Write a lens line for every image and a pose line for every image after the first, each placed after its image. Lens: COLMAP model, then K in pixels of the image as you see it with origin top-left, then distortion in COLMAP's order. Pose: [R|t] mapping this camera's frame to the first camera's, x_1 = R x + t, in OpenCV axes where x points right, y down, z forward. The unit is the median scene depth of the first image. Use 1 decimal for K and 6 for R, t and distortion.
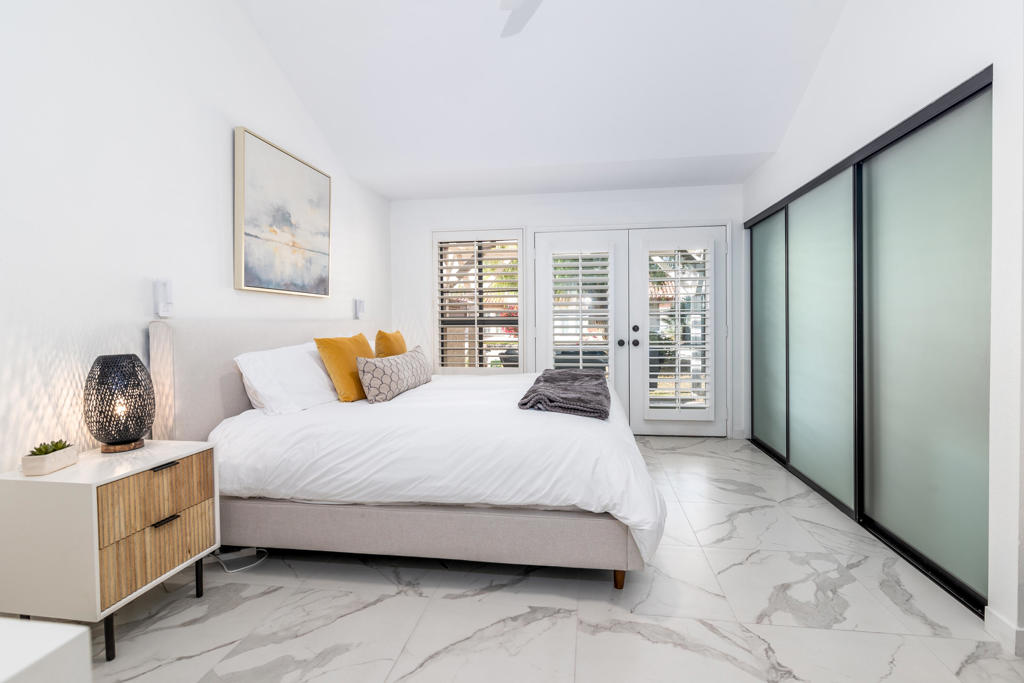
lens RADIAL K [[474.7, 0, 517.7], [0, 474.7, 330.4], [0, 0, 1]] dist [0.000639, 0.000101]
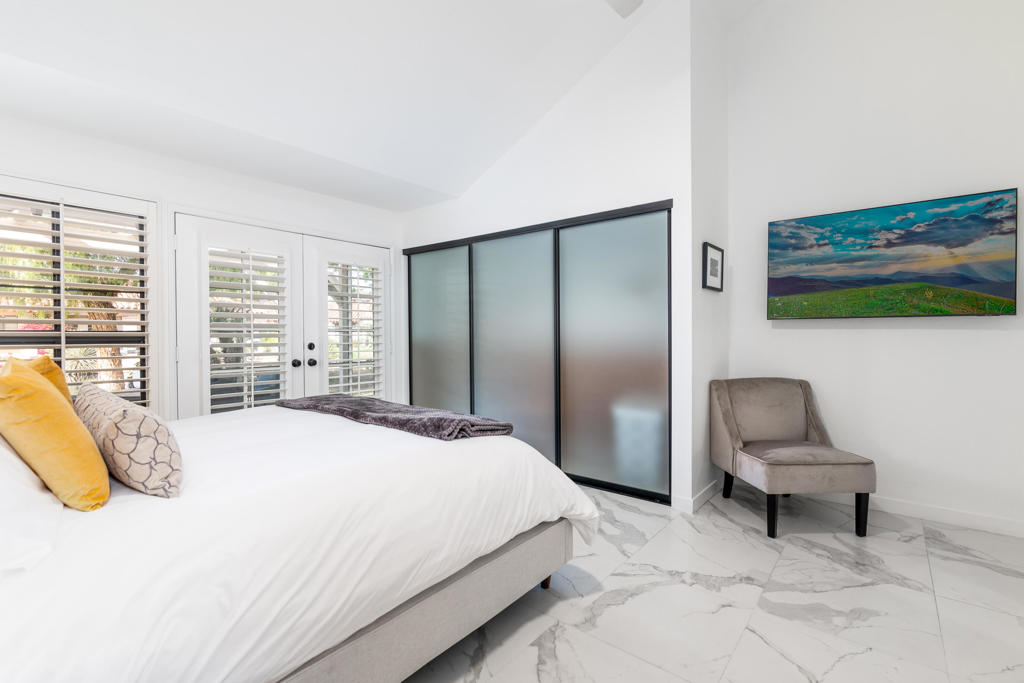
lens RADIAL K [[467.5, 0, 512.0], [0, 467.5, 341.5], [0, 0, 1]] dist [-0.000760, -0.000038]
pose [[0.505966, -0.004617, 0.862541, -0.659152], [0.016648, 0.999852, -0.004413, -0.006844], [-0.862393, 0.016592, 0.505967, 0.474152]]
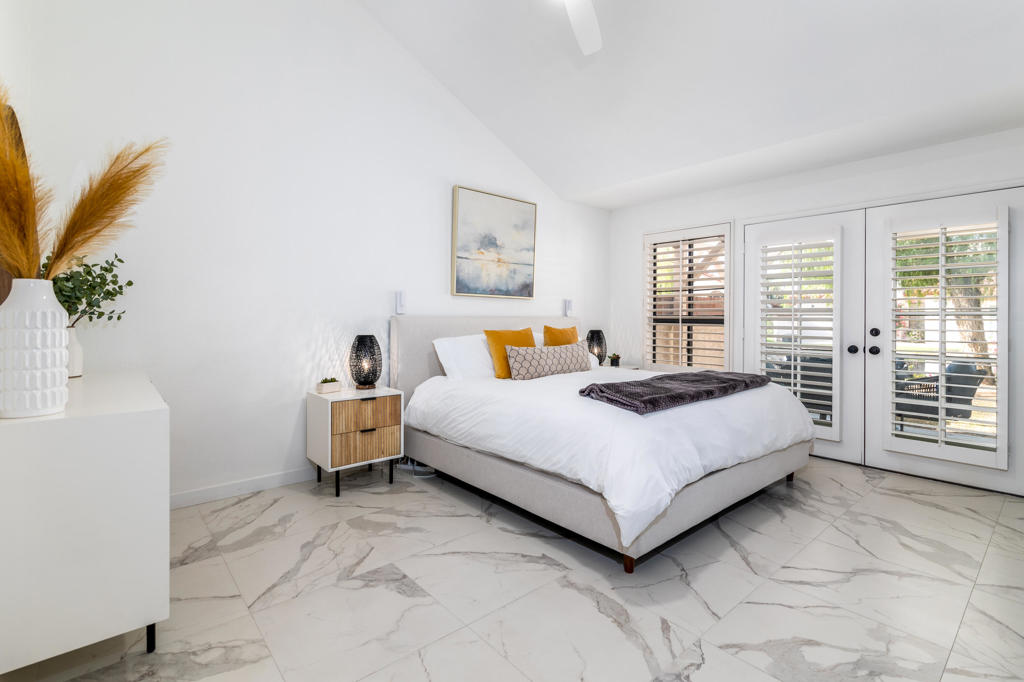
lens RADIAL K [[474.9, 0, 508.5], [0, 474.9, 316.5], [0, 0, 1]] dist [0.000436, 0.000125]
pose [[0.755031, 0.011897, -0.655581, 0.632212], [-0.027273, 0.999540, -0.013272, -0.006930], [0.655121, 0.027900, 0.755008, 0.005417]]
